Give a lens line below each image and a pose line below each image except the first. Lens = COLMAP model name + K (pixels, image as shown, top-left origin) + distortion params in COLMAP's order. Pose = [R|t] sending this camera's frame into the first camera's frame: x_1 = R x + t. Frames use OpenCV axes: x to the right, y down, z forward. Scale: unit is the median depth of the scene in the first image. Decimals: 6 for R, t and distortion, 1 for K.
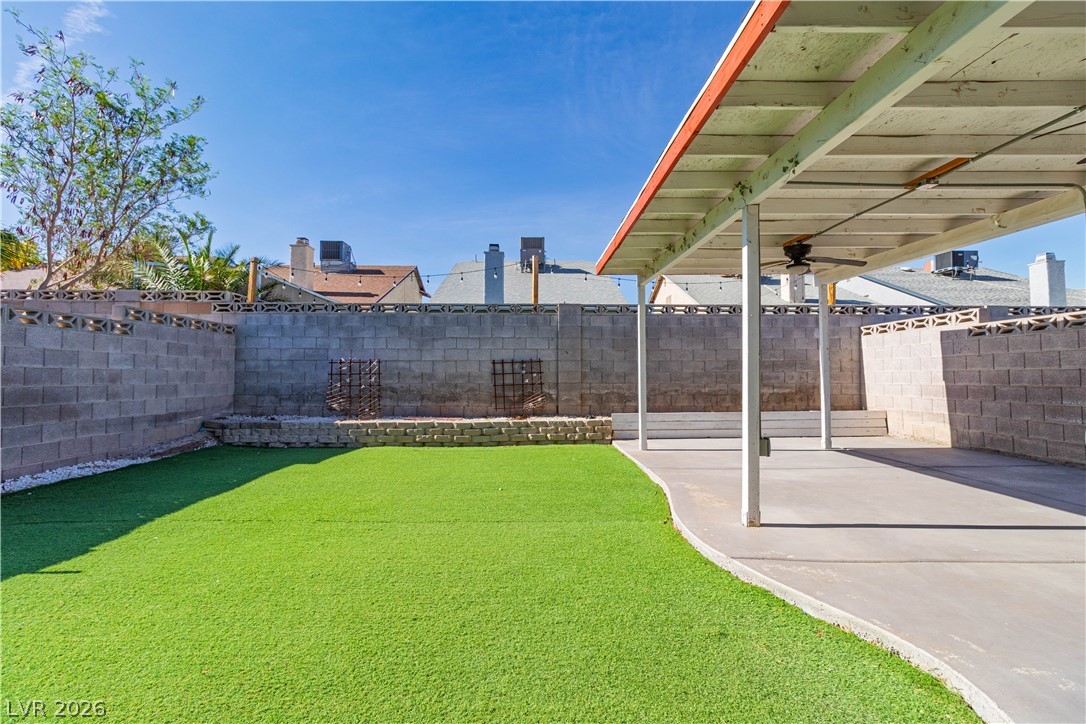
lens RADIAL K [[514.4, 0, 545.5], [0, 514.4, 362.6], [0, 0, 1]] dist [0.011252, -0.001427]
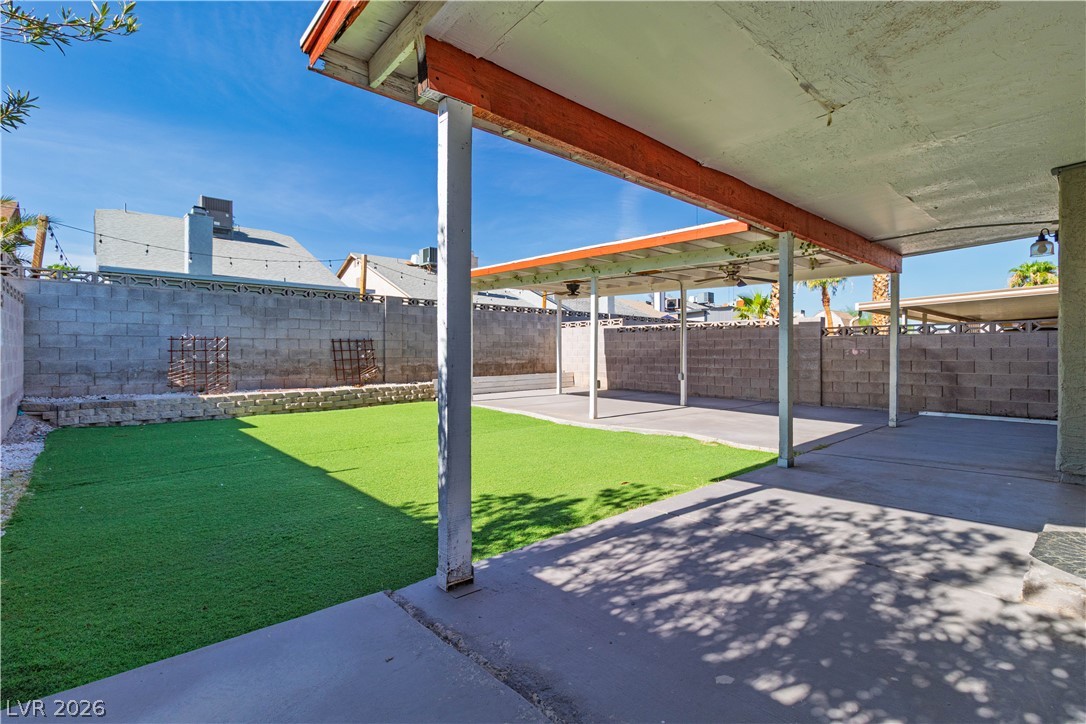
lens RADIAL K [[514.4, 0, 552.7], [0, 514.4, 355.9], [0, 0, 1]] dist [0.011252, -0.001427]
pose [[0.748363, -0.005525, 0.663266, -0.525994], [-0.019286, 0.999361, 0.030085, -0.011831], [-0.663009, -0.035307, 0.747778, -0.240148]]
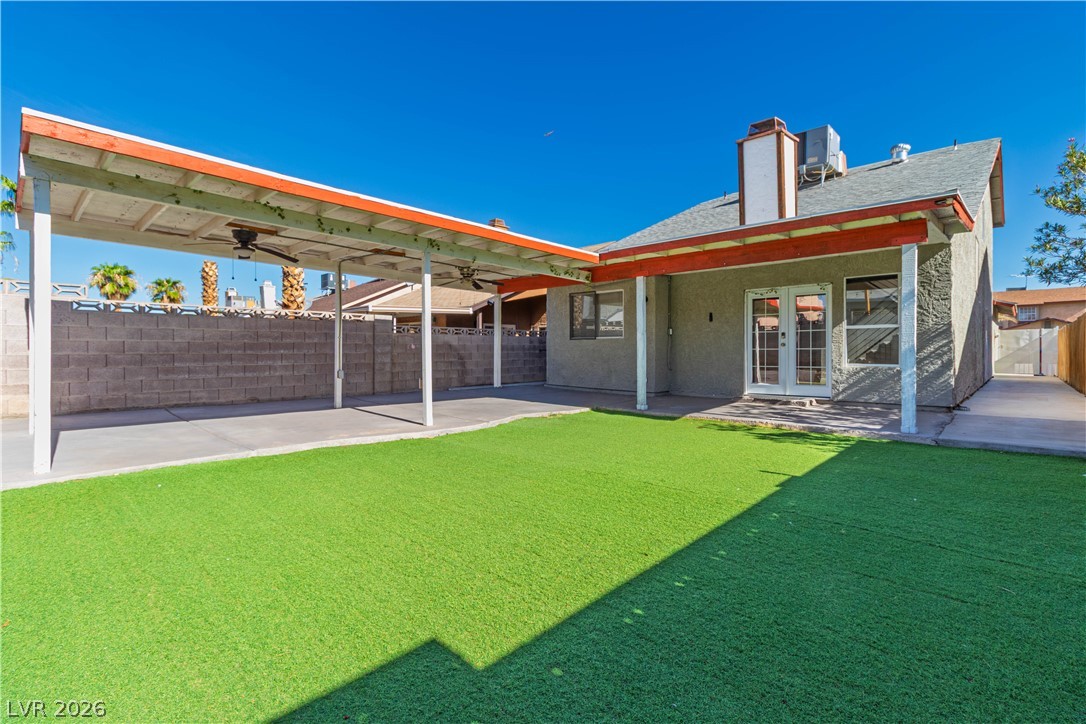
lens RADIAL K [[514.4, 0, 557.4], [0, 514.4, 348.7], [0, 0, 1]] dist [0.011252, -0.001427]
pose [[-0.723708, 0.003906, 0.690095, -0.523371], [-0.017713, 0.999549, -0.024233, 0.031495], [-0.689879, -0.029761, -0.723313, 0.851889]]
